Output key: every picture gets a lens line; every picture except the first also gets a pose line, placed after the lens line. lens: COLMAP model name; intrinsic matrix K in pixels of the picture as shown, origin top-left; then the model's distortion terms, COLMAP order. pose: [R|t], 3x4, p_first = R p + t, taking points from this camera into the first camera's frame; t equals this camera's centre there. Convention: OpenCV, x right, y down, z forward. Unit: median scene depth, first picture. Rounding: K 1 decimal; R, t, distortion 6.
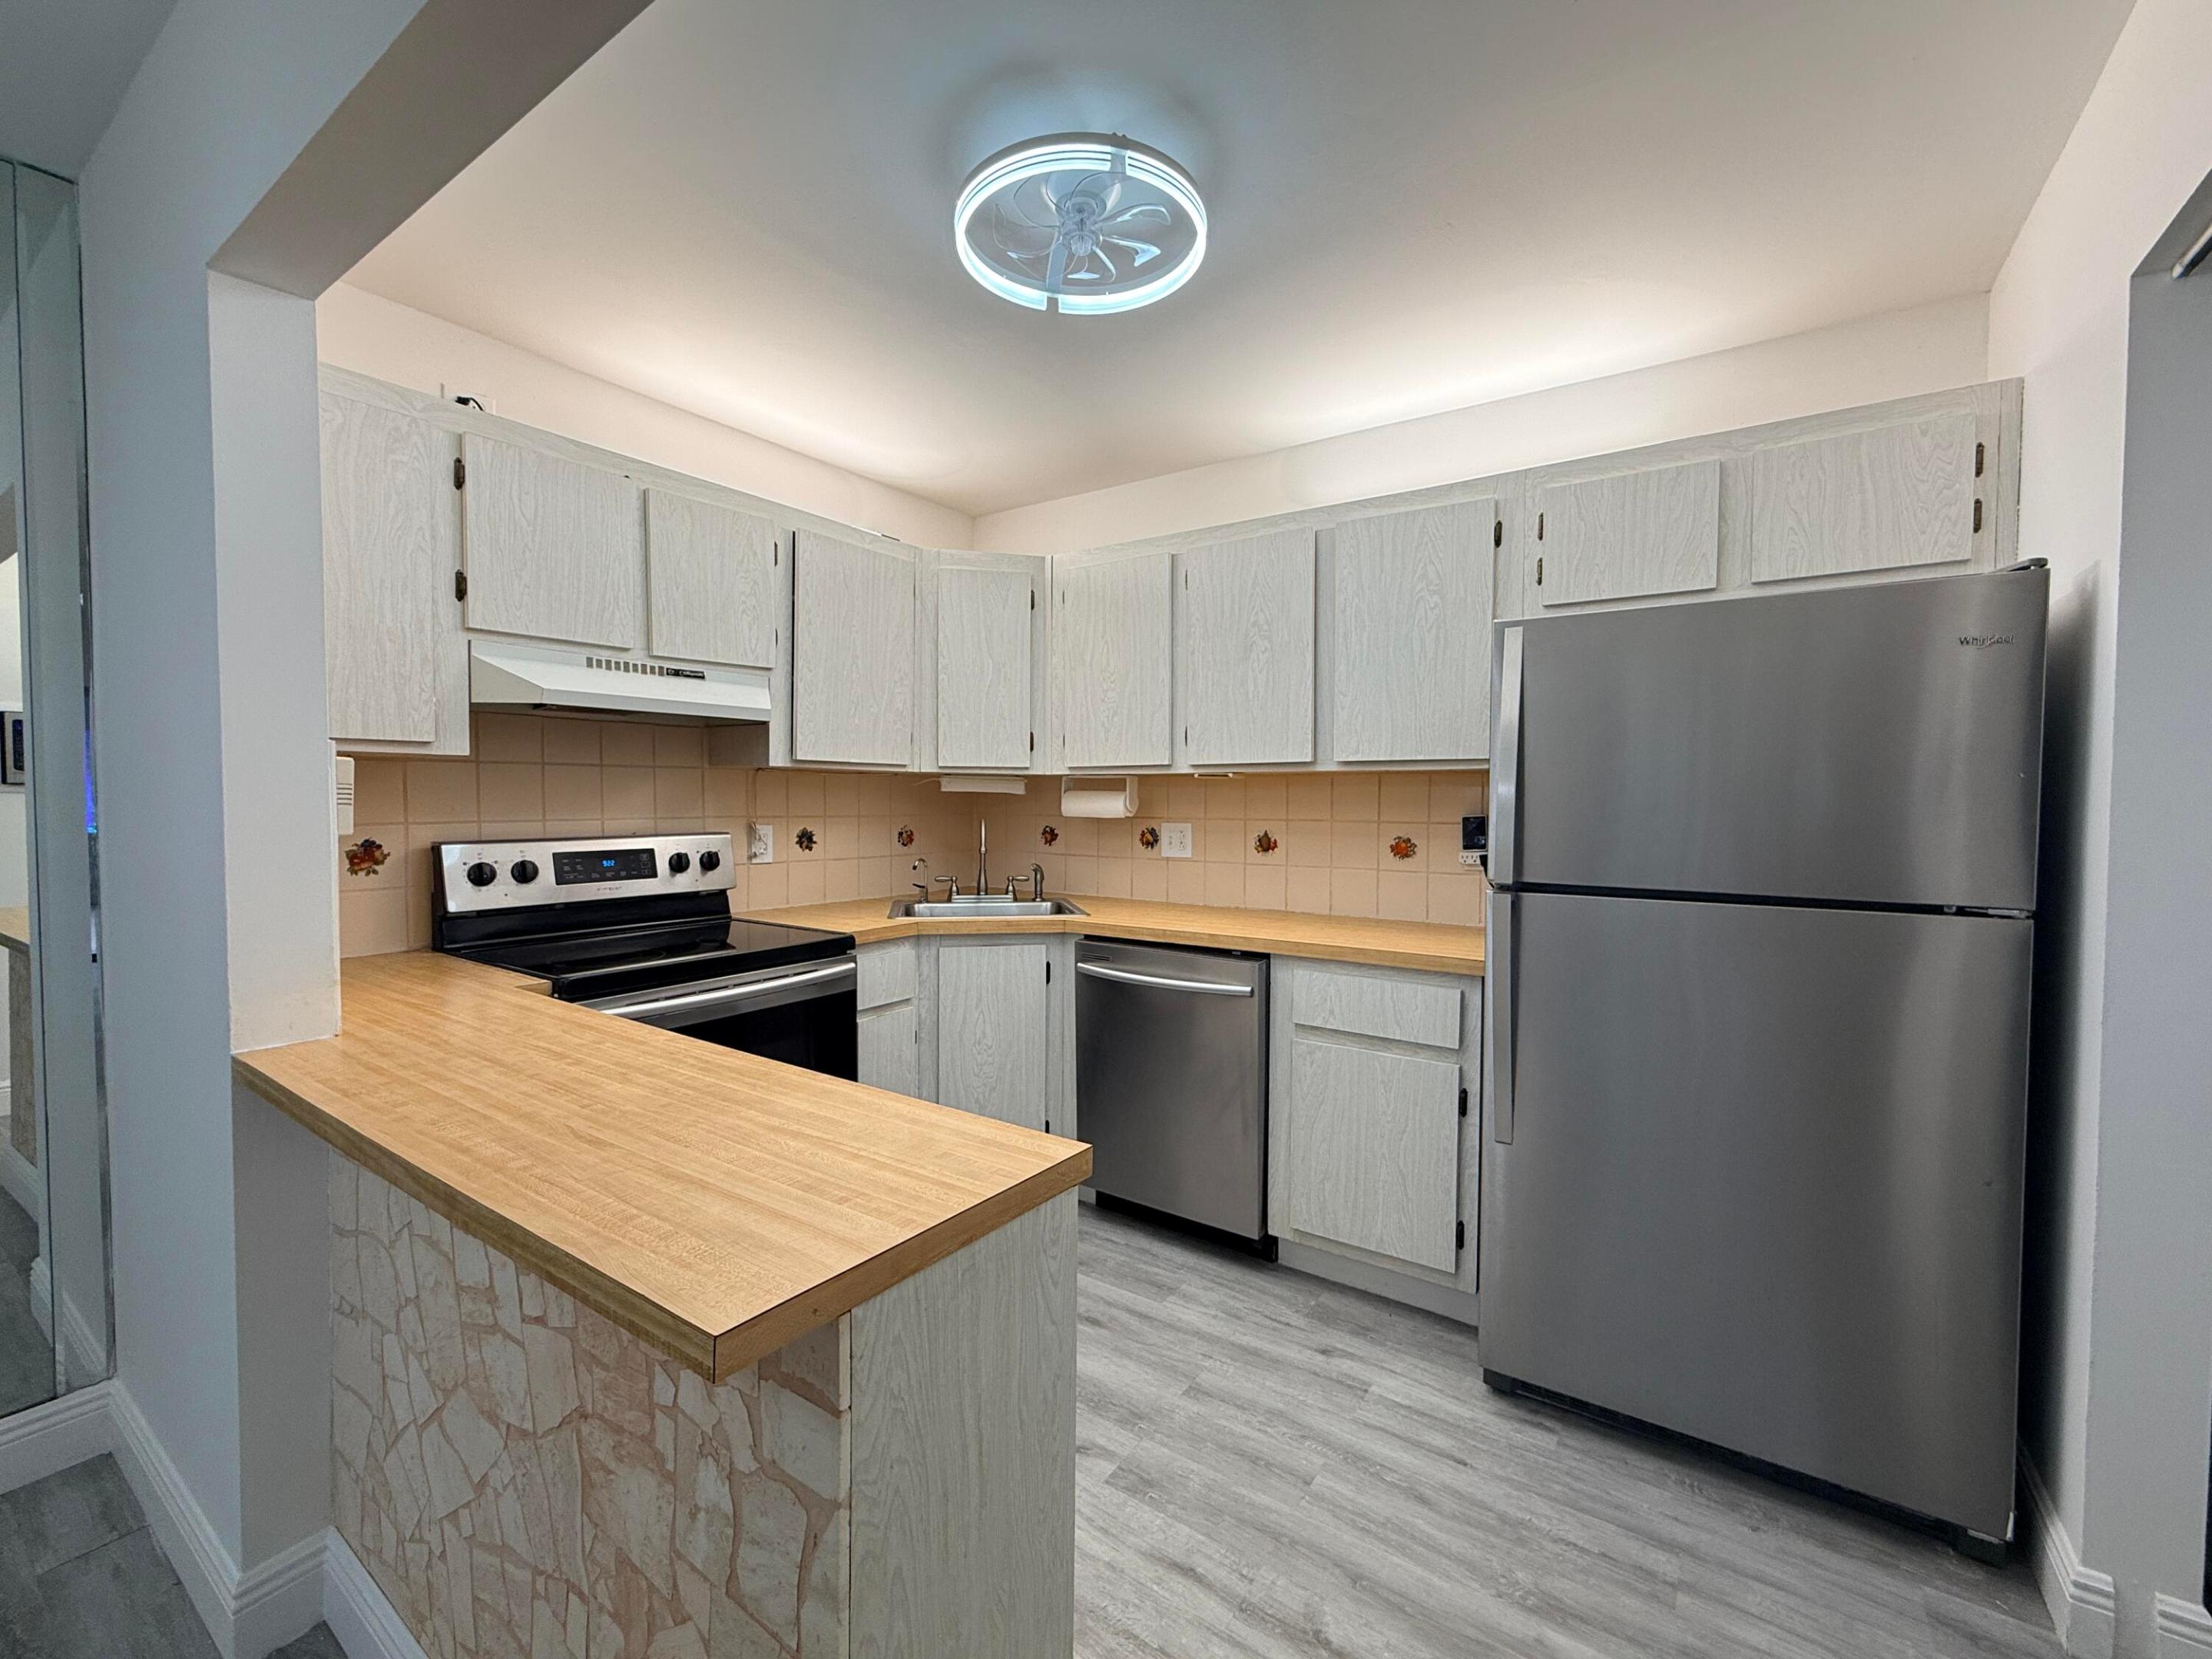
lens RADIAL K [[912.1, 0, 1089.8], [0, 912.1, 822.6], [0, 0, 1]] dist [-0.000649, 0.000020]
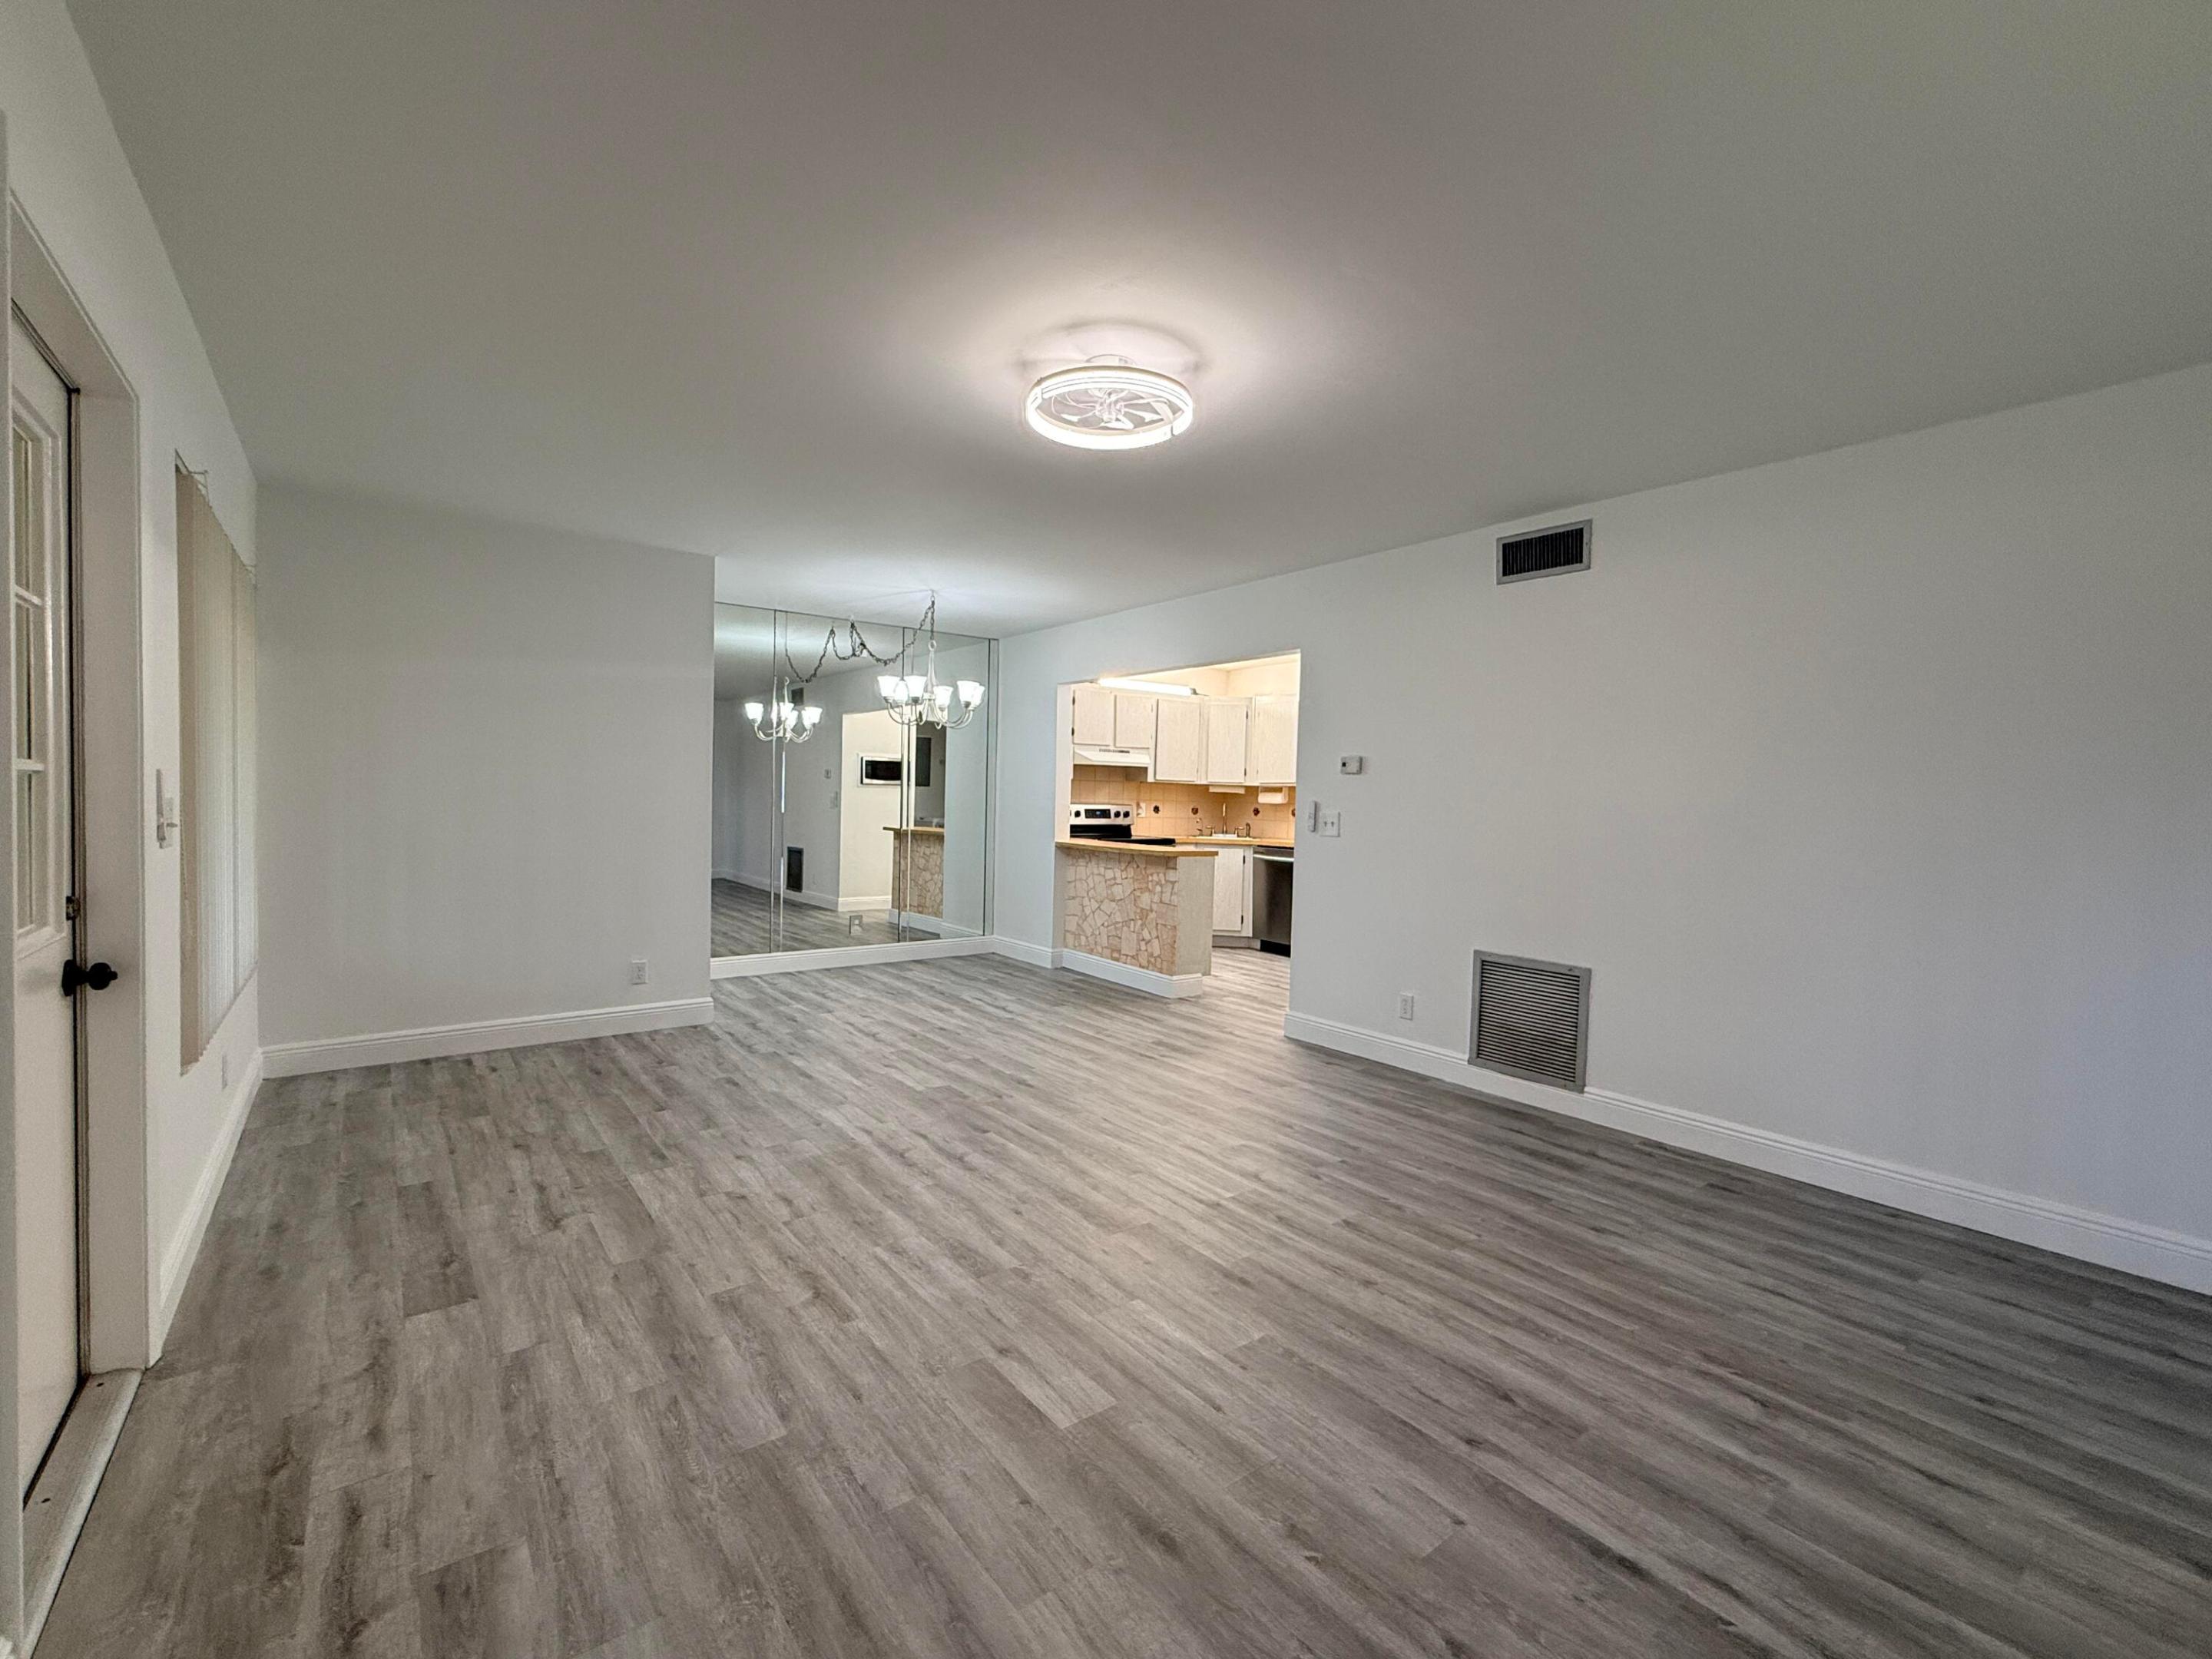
lens RADIAL K [[956.1, 0, 1101.7], [0, 956.1, 825.3], [0, 0, 1]] dist [0.000342, 0.000000]
pose [[0.951086, 0.026949, -0.307749, 0.424534], [-0.028023, 0.999607, 0.000929, 0.073451], [0.307653, 0.007741, 0.951467, -1.830912]]
